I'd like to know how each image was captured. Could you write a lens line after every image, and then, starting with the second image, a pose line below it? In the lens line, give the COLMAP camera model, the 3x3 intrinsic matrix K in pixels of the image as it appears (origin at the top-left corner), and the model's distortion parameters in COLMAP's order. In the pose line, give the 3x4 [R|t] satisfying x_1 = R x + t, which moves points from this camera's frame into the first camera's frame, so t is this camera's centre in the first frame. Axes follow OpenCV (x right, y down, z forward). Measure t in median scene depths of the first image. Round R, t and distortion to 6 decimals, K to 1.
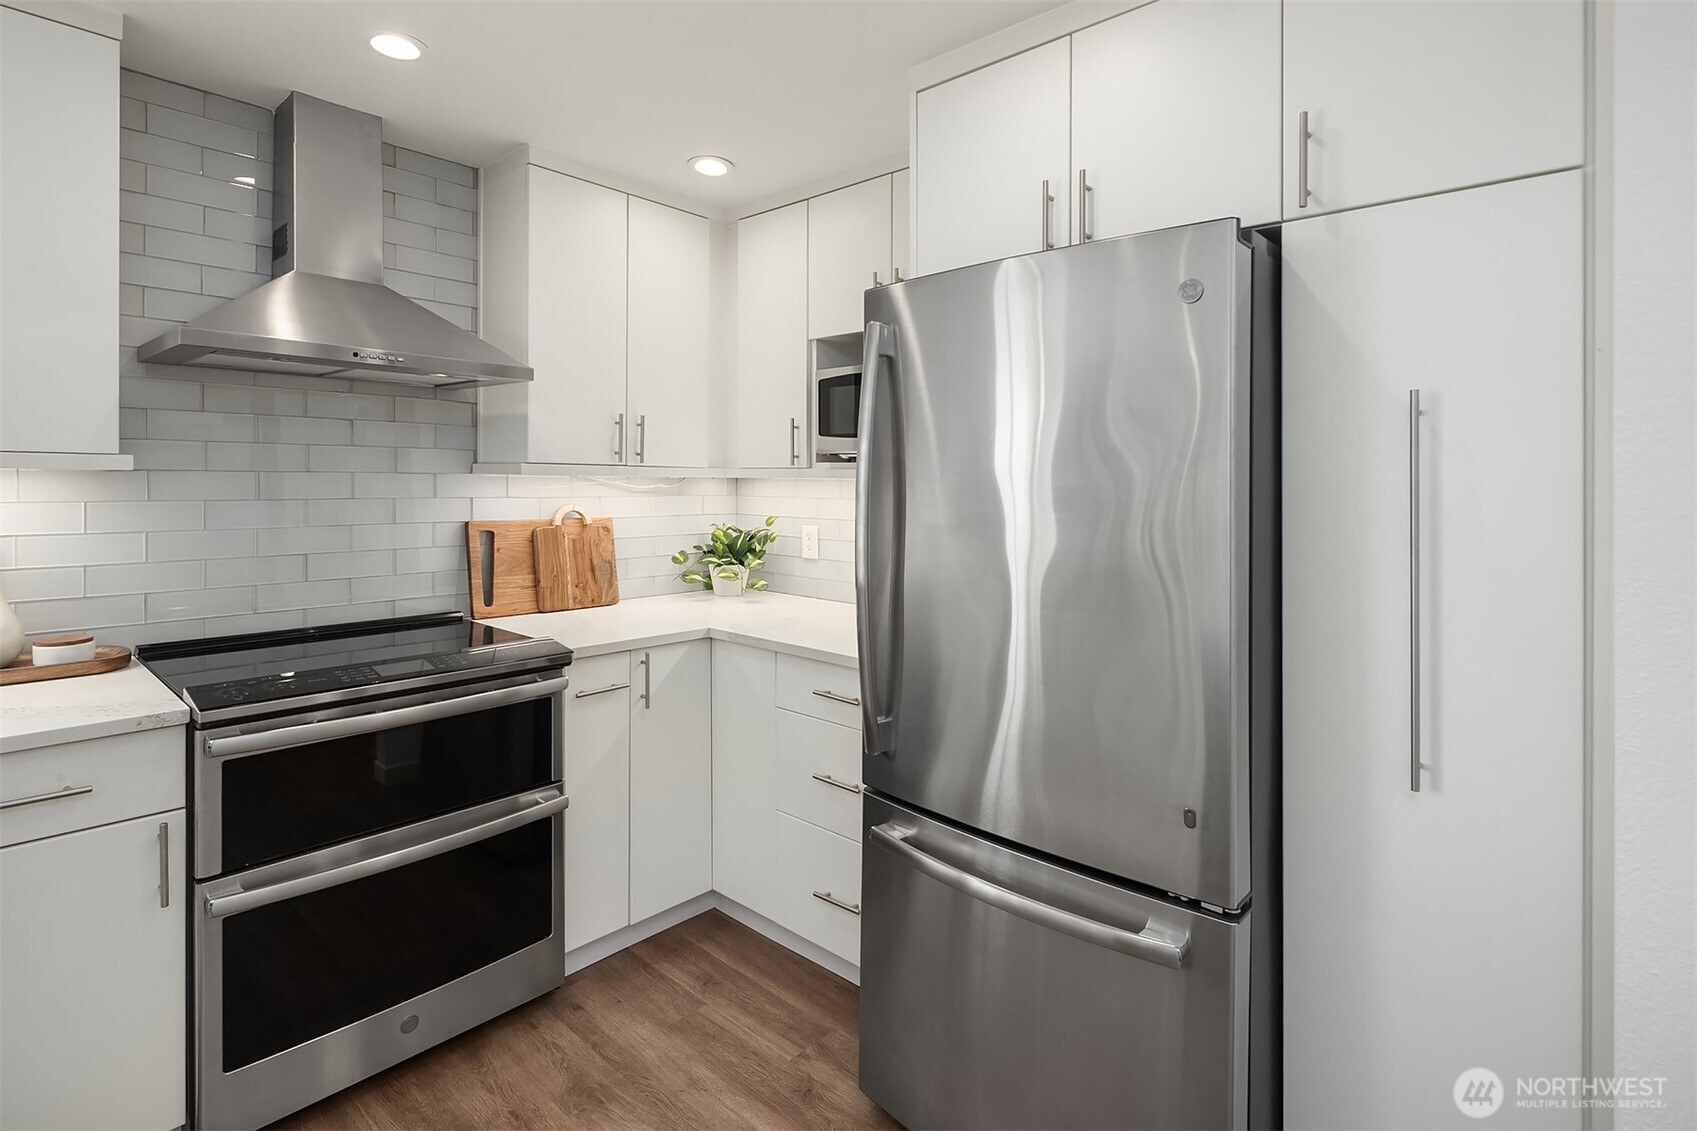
lens RADIAL K [[826.3, 0, 841.2], [0, 826.3, 470.6], [0, 0, 1]] dist [0.001202, -0.000339]
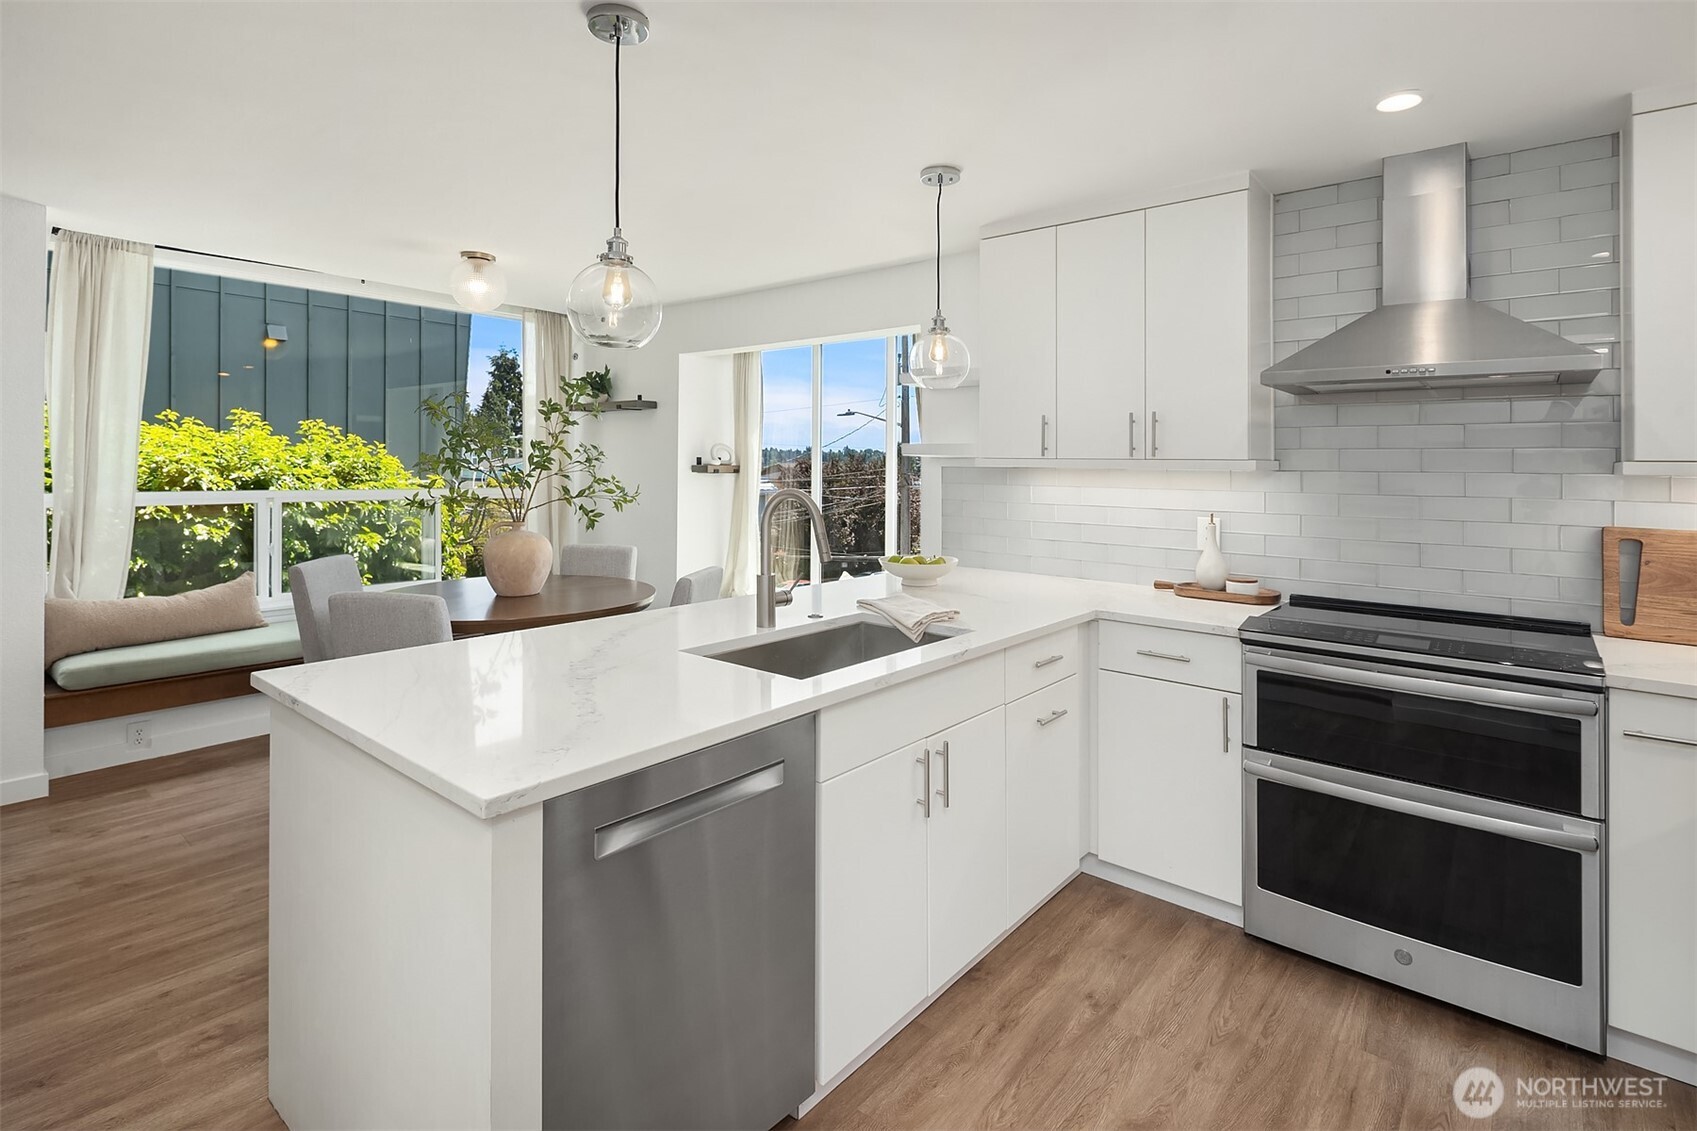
lens RADIAL K [[826.3, 0, 841.2], [0, 826.3, 470.6], [0, 0, 1]] dist [0.001202, -0.000339]
pose [[0.037354, -0.009657, -0.999255, 0.424571], [-0.003021, 0.999948, -0.009776, 0.010996], [0.999298, 0.003384, 0.037323, 0.132827]]
